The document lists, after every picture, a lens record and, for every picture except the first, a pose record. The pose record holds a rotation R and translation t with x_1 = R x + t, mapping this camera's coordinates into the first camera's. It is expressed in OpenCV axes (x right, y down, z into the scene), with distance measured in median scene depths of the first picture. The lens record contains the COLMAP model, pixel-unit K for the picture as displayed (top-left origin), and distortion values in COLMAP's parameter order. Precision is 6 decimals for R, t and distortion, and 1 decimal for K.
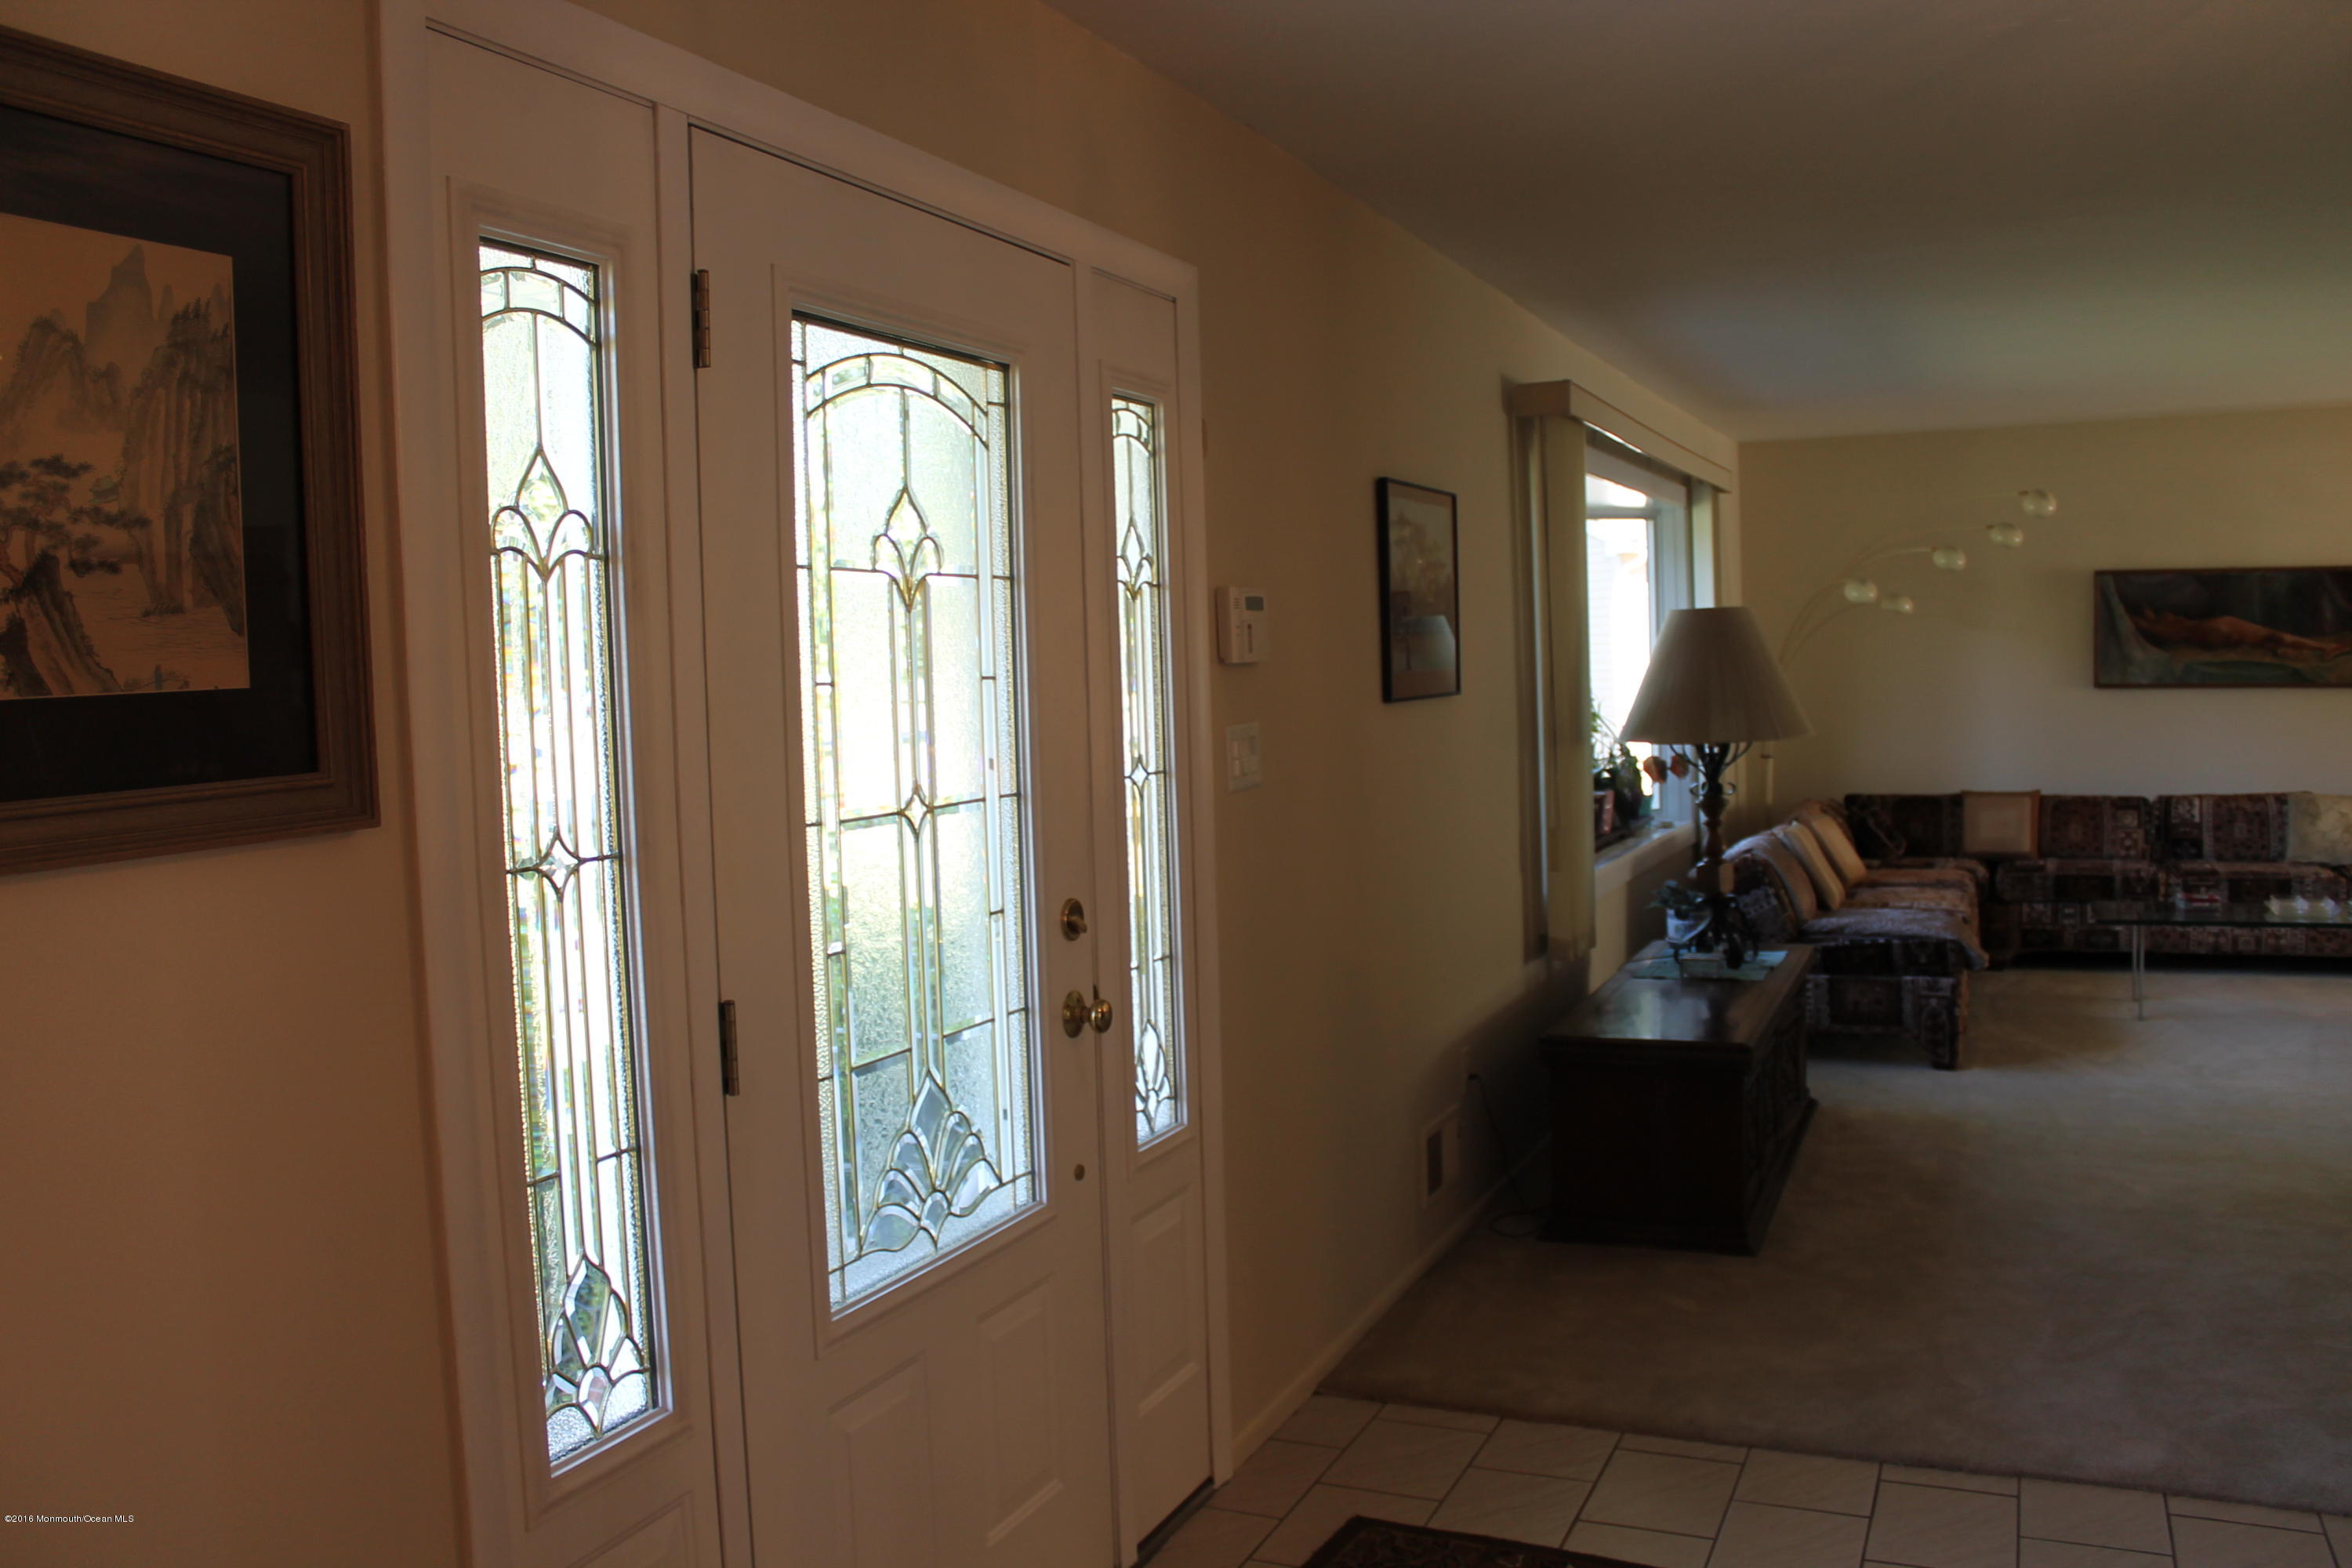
lens RADIAL K [[1976.4, 0, 1168.2], [0, 1976.4, 760.0], [0, 0, 1]] dist [-0.160993, 0.136349]
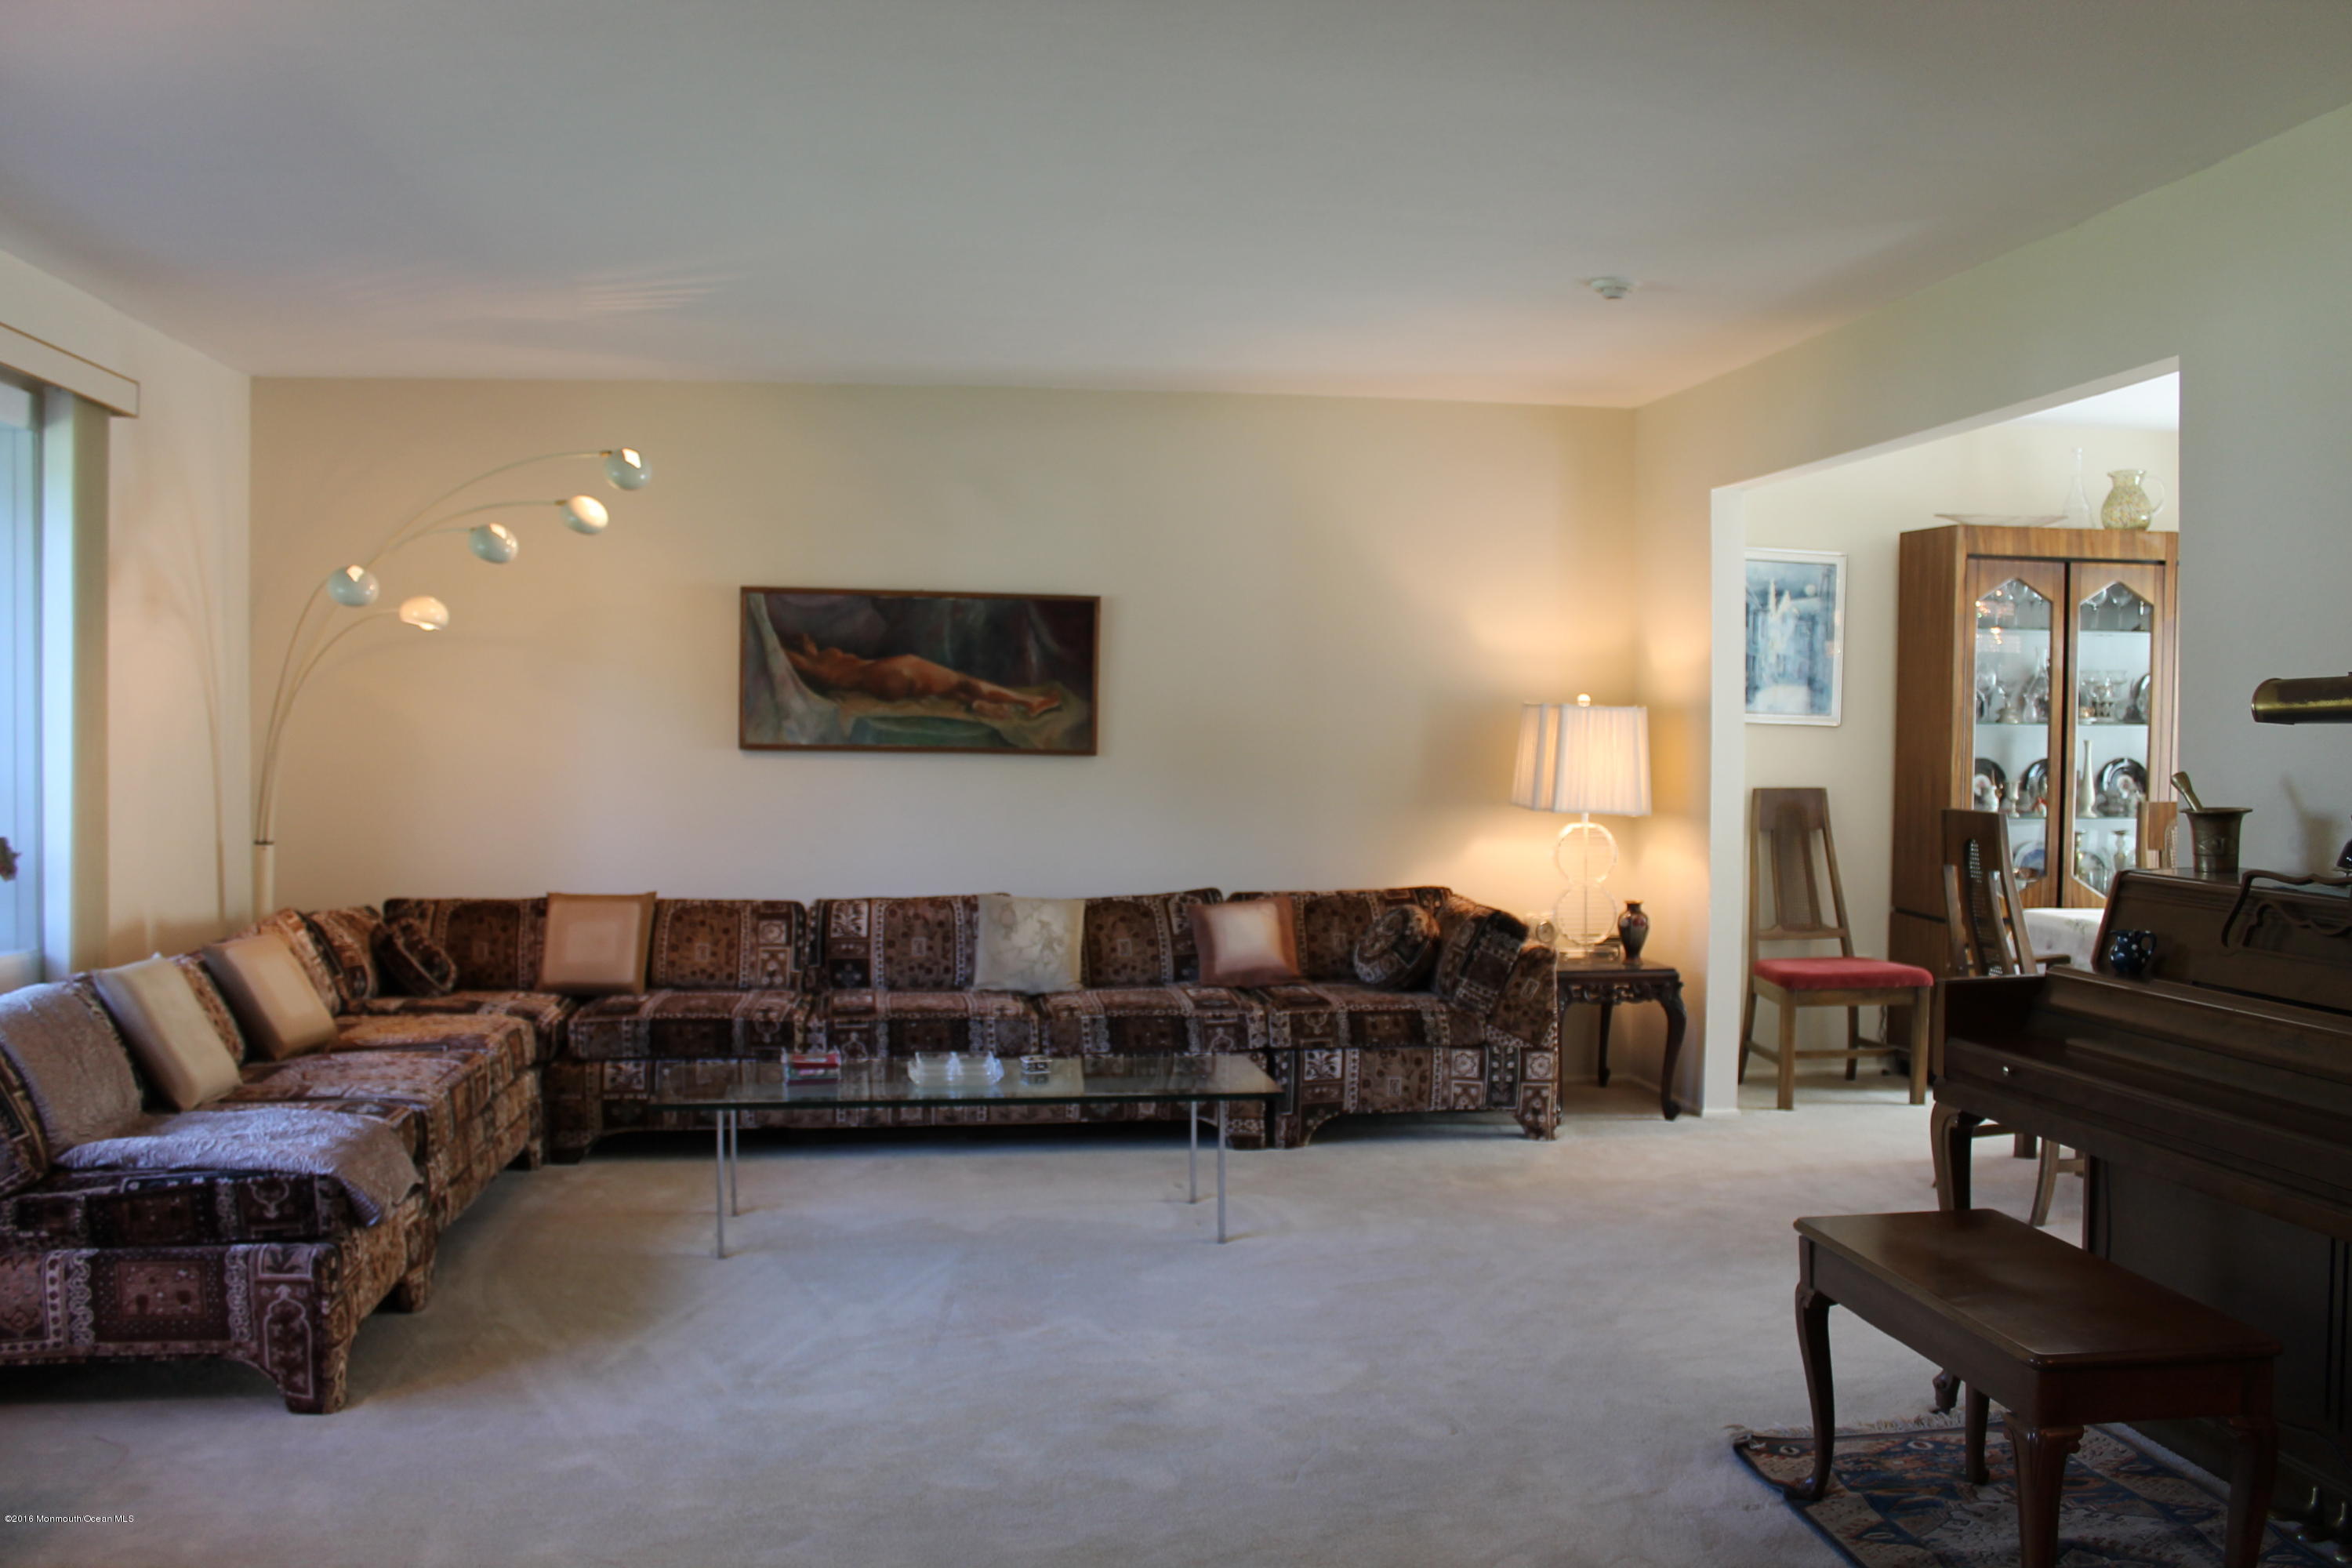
lens RADIAL K [[1976.4, 0, 1179.6], [0, 1976.4, 784.6], [0, 0, 1]] dist [-0.160993, 0.136349]
pose [[0.846089, 0.018484, 0.532721, 0.243454], [-0.002191, 0.999511, -0.031200, -0.001922], [-0.533038, 0.025231, 0.845715, 0.304820]]
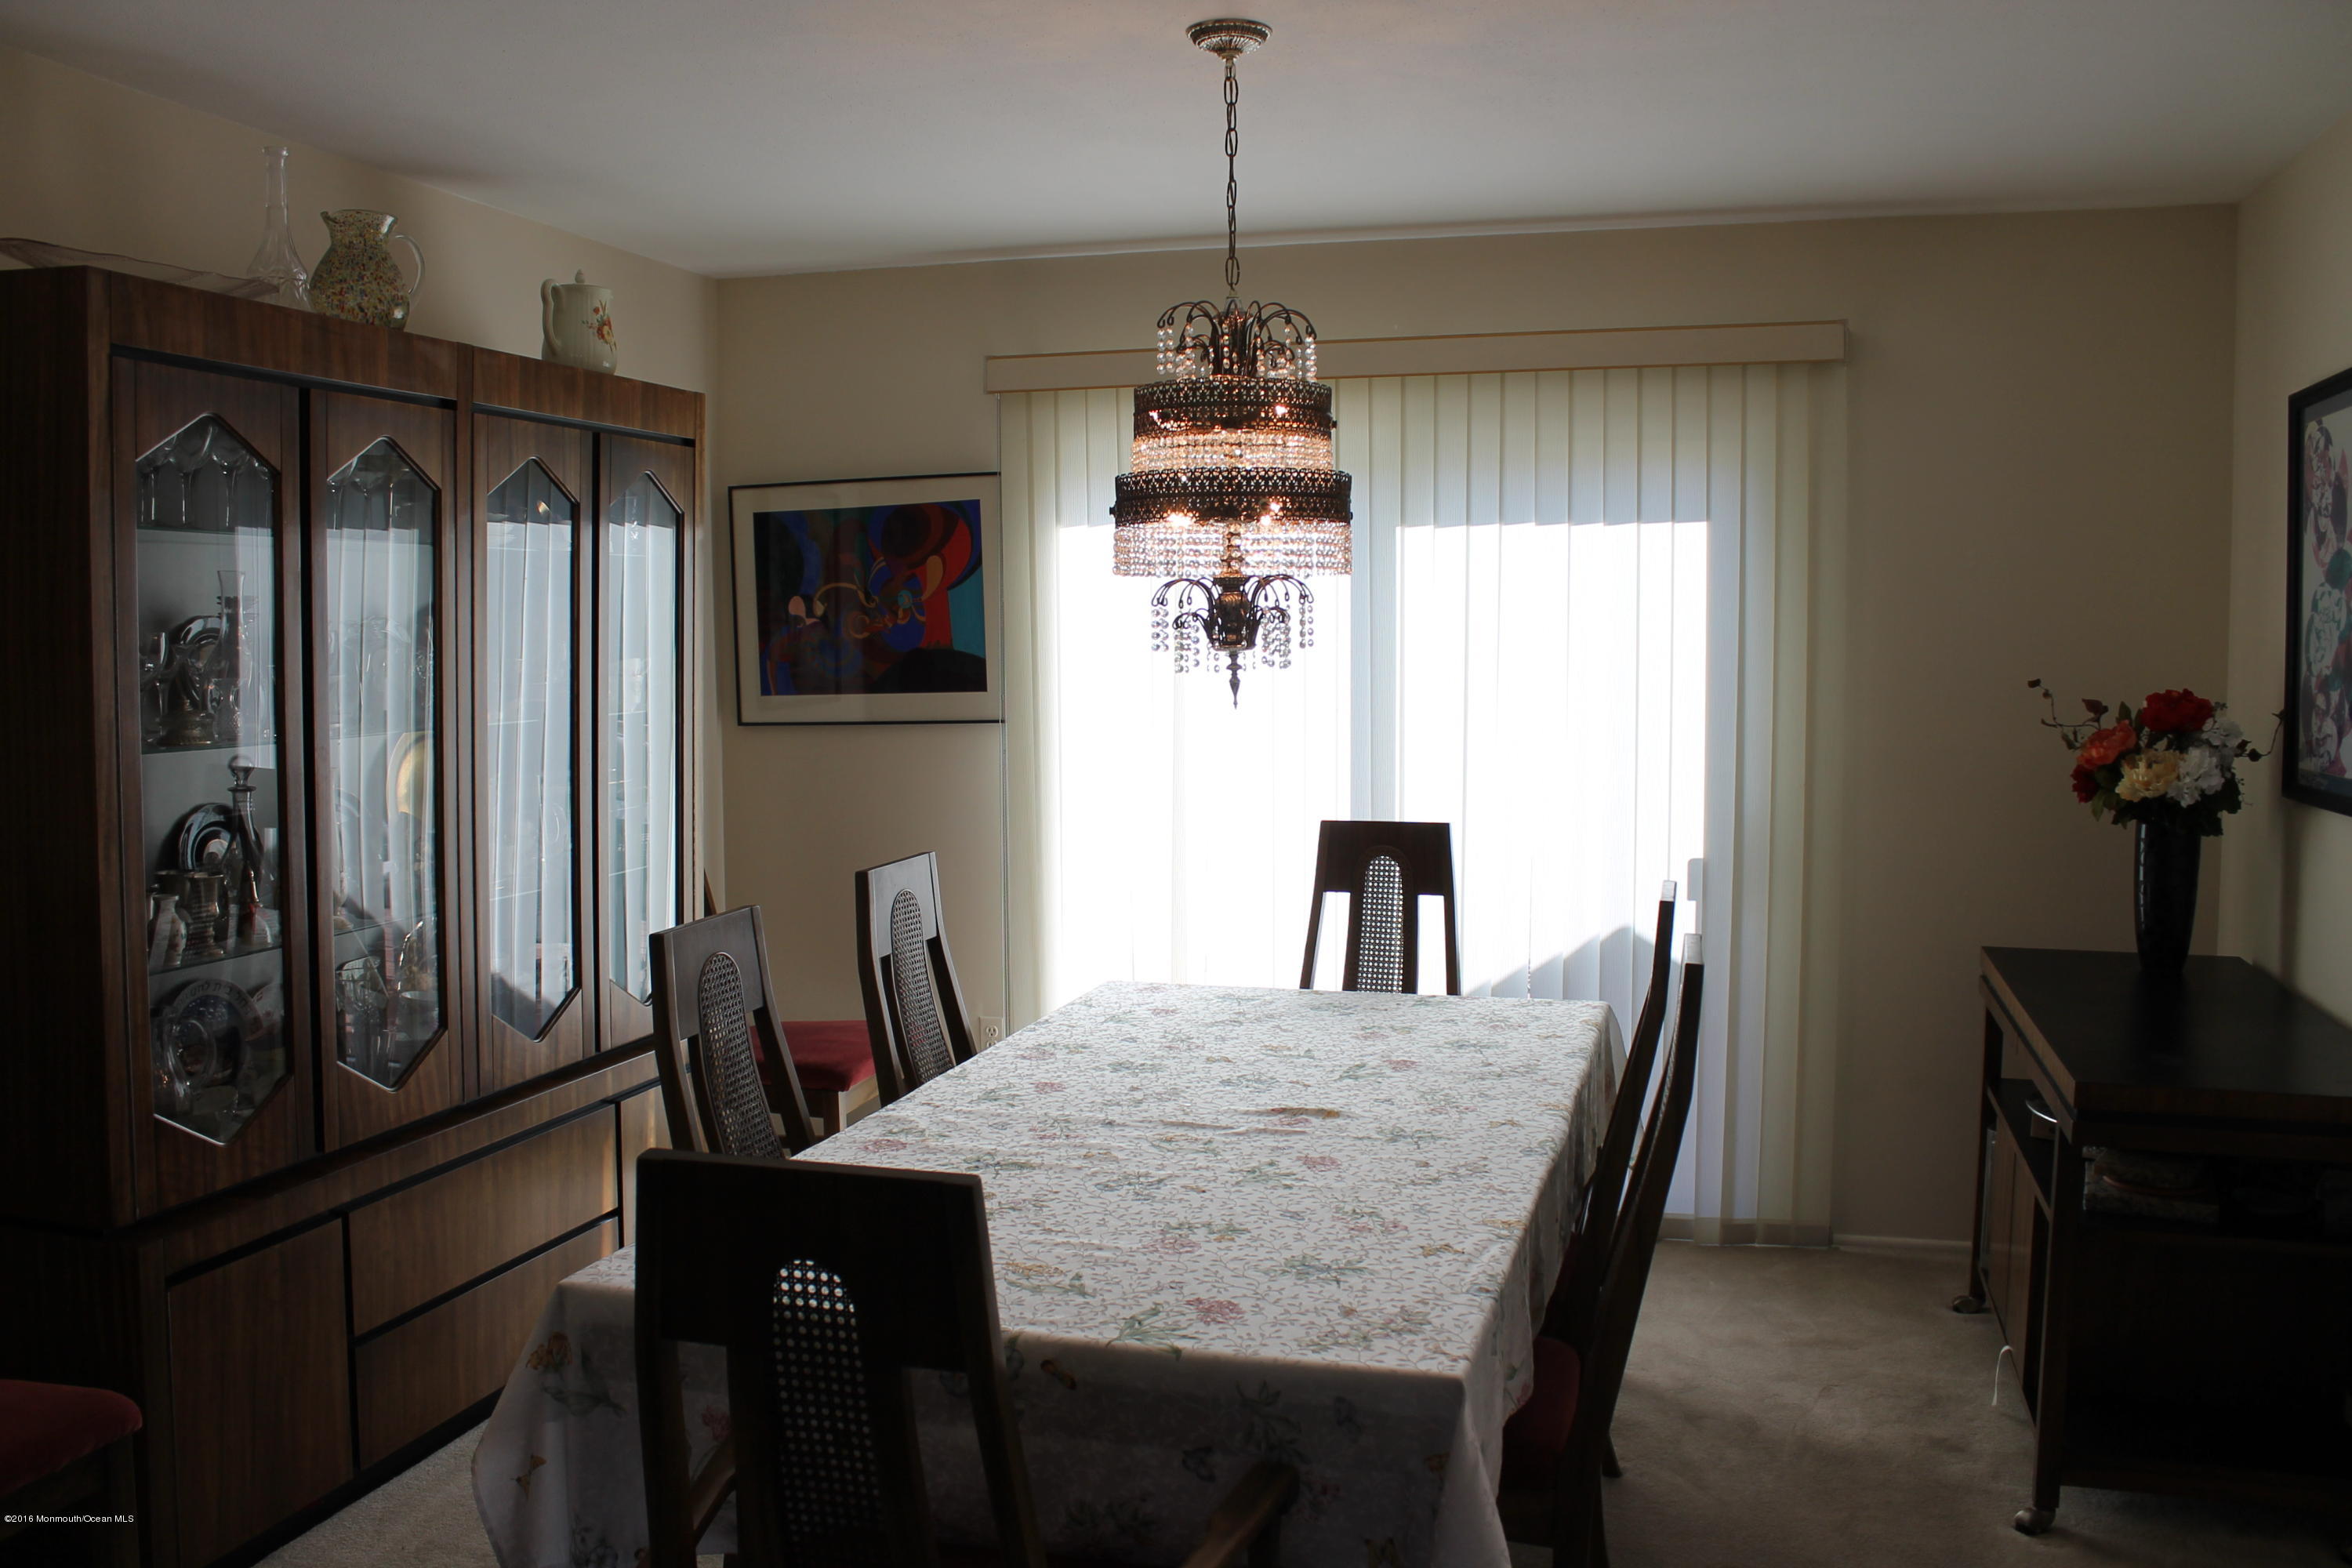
lens RADIAL K [[1976.4, 0, 1177.2], [0, 1976.4, 775.4], [0, 0, 1]] dist [-0.160993, 0.136349]
pose [[-0.129656, -0.044620, 0.990555, 0.599747], [0.062153, 0.996657, 0.053030, -0.056319], [-0.989609, 0.068442, -0.126450, 0.670725]]
